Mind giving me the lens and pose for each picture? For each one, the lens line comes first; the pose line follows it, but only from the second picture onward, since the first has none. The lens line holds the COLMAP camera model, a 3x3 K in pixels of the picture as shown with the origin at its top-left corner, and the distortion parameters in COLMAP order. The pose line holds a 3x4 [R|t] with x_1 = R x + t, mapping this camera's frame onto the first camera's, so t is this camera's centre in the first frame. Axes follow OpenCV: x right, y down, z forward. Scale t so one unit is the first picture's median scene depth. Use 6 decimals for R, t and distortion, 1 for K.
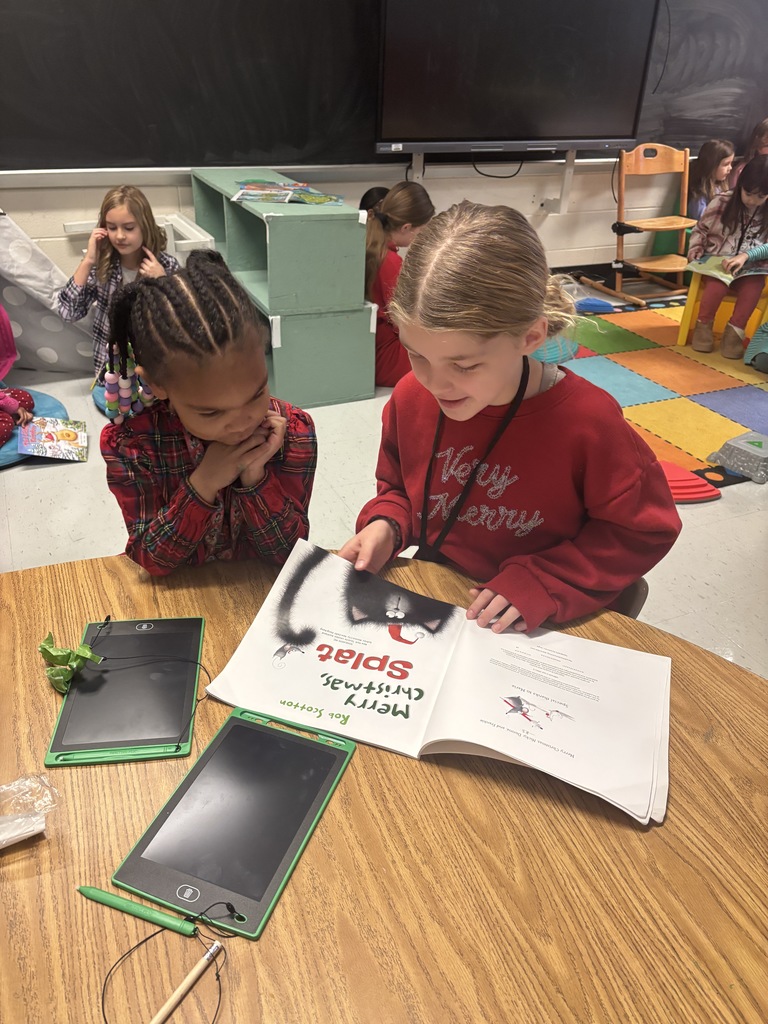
lens RADIAL K [[761.1, 0, 385.3], [0, 761.1, 510.8], [0, 0, 1]] dist [0.008176, -0.011786]
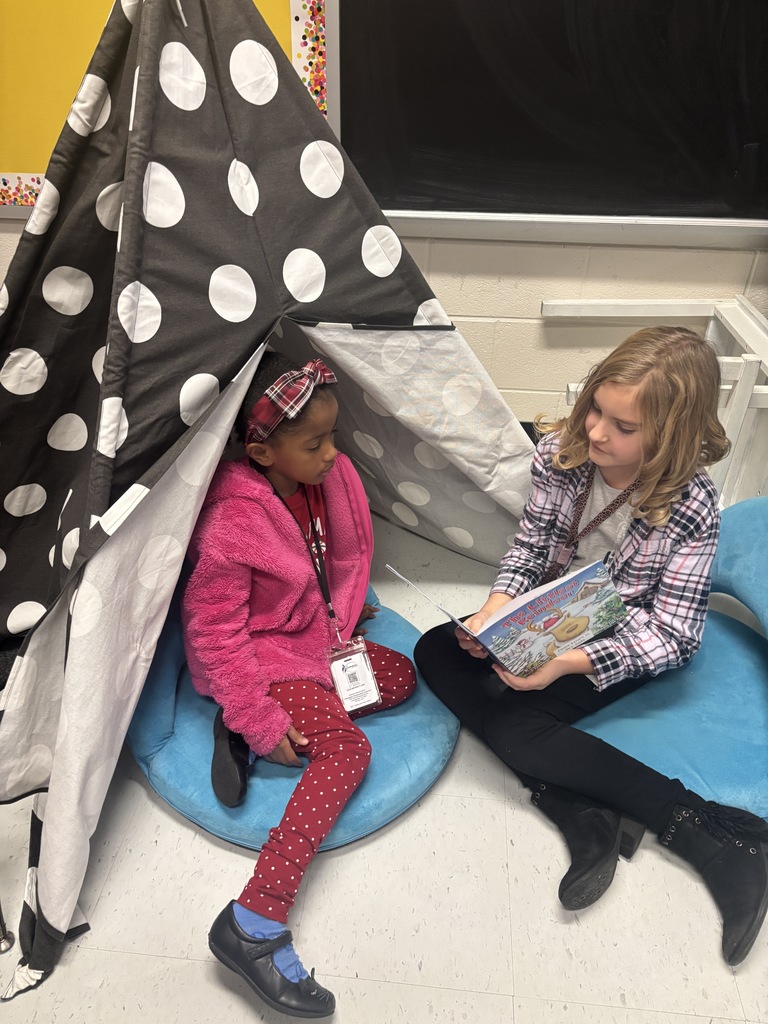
lens RADIAL K [[761.1, 0, 382.7], [0, 761.1, 509.8], [0, 0, 1]] dist [0.008176, -0.011786]
pose [[0.856461, 0.282106, -0.432308, -0.266054], [-0.256159, 0.959339, 0.118540, -0.303469], [0.448170, 0.009215, 0.893901, 0.487543]]
